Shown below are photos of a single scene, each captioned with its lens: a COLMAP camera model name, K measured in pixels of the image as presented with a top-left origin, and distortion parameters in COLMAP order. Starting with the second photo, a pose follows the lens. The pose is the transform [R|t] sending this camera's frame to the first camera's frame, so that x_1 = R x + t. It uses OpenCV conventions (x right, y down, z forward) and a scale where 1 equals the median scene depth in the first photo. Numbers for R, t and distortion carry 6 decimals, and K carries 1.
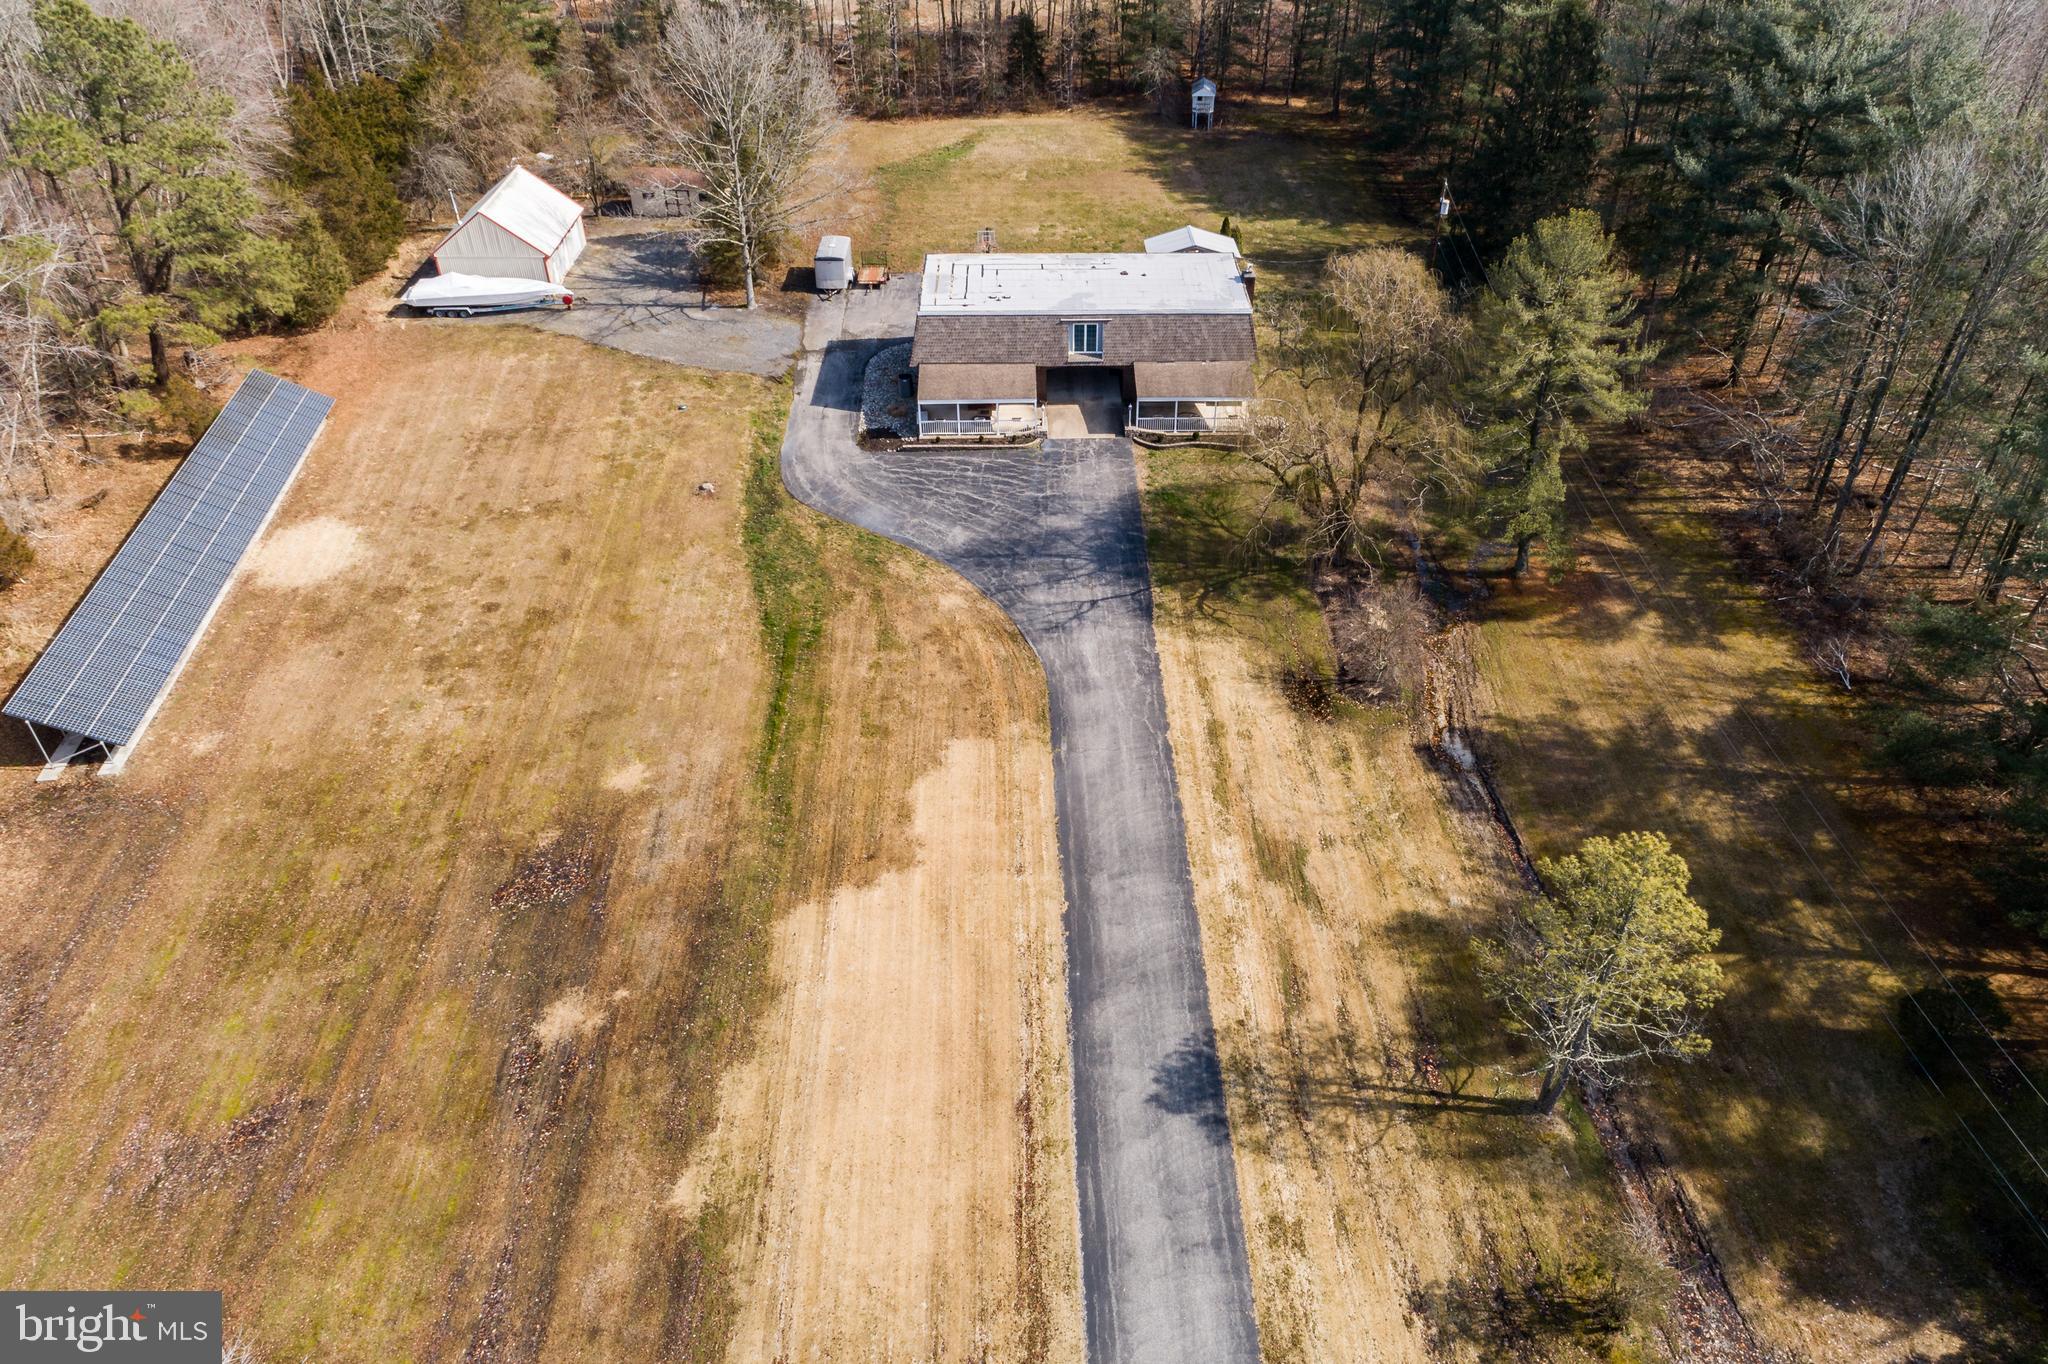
lens RADIAL K [[1459.7, 0, 1081.7], [0, 1459.7, 717.0], [0, 0, 1]] dist [0.024689, 0.004678]
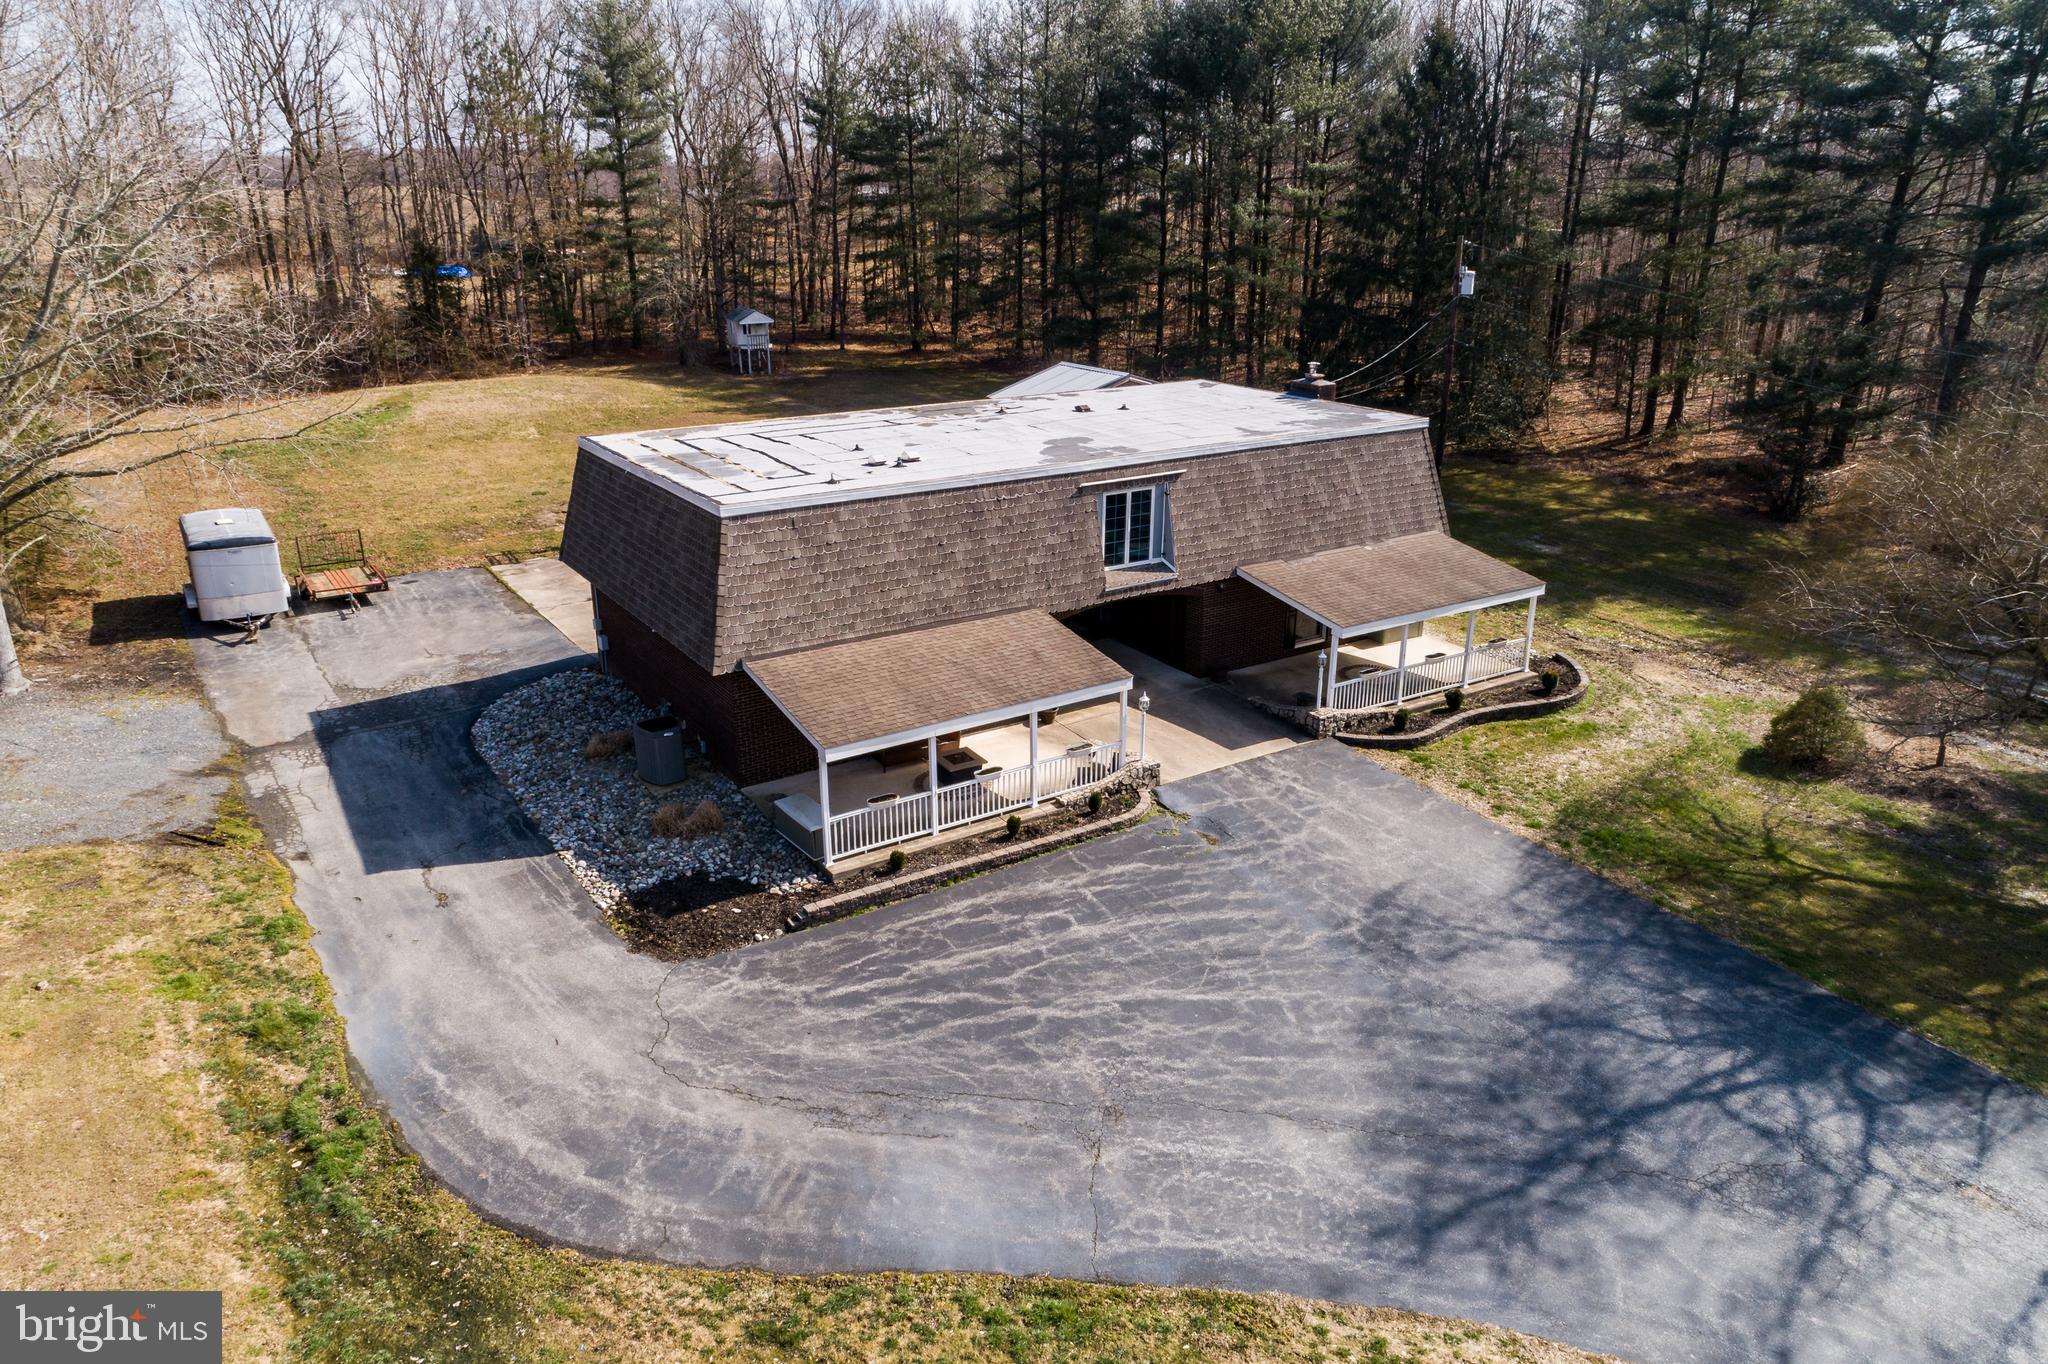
lens RADIAL K [[1399.5, 0, 1029.2], [0, 1399.5, 647.3], [0, 0, 1]] dist [0.029558, 0.001409]
pose [[0.856034, -0.170444, 0.488010, -0.222008], [0.322492, 0.913913, -0.246499, -0.154805], [-0.403985, 0.368391, 0.837308, 0.750682]]
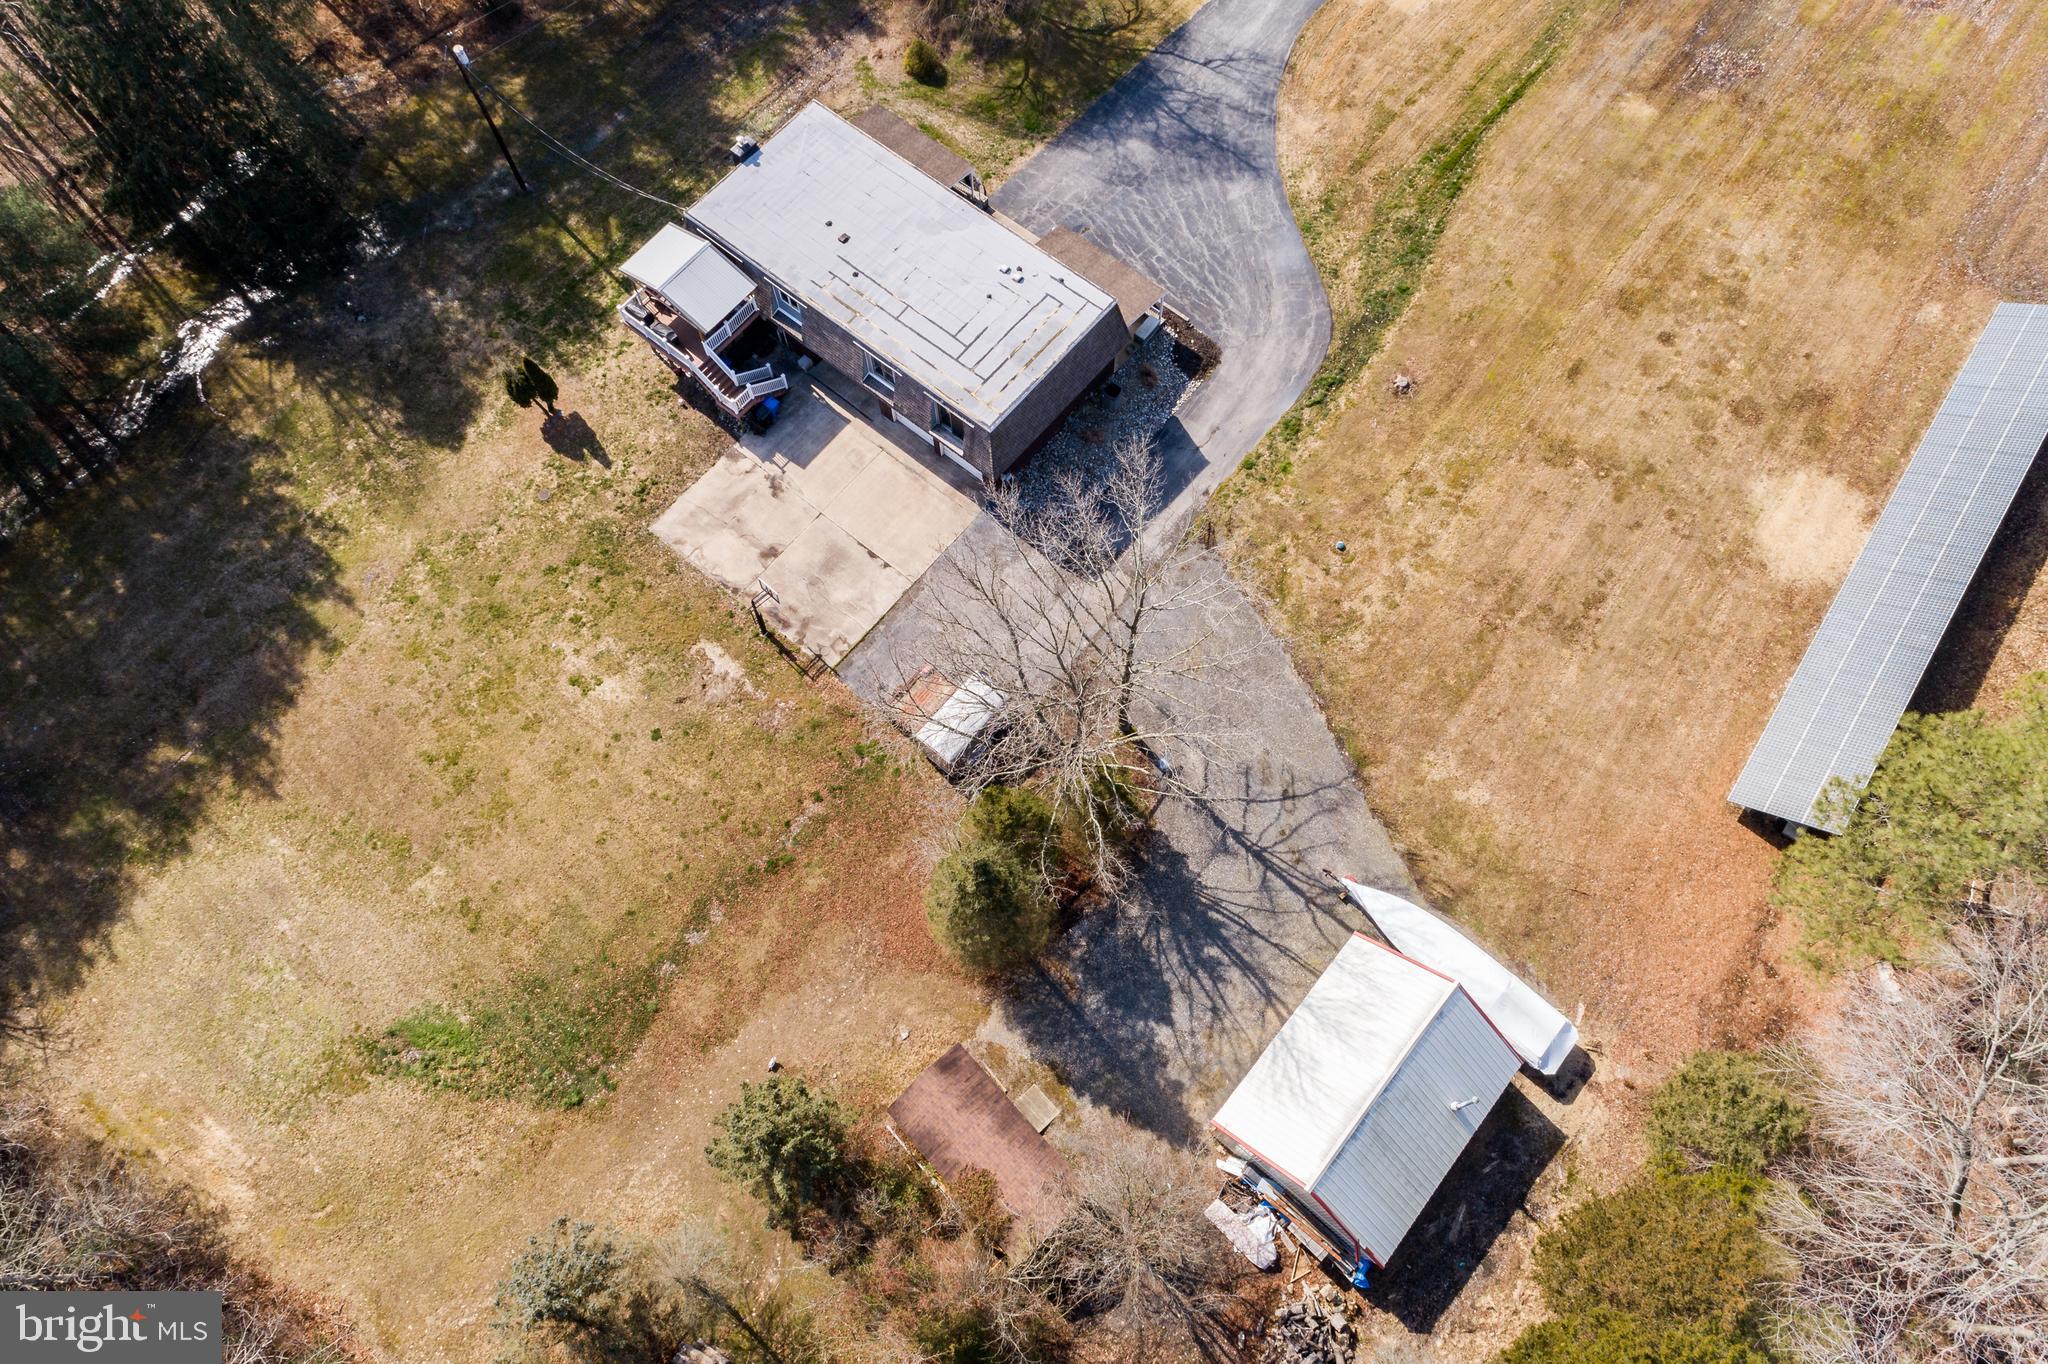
lens RADIAL K [[1413.8, 0, 1024.0], [0, 1413.8, 682.0], [0, 0, 1]] dist [0.026473, 0.008154]
pose [[-0.741888, -0.614338, 0.268685, -0.433366], [0.423239, -0.118248, 0.898268, -1.074080], [-0.520069, 0.780132, 0.347739, 0.959404]]
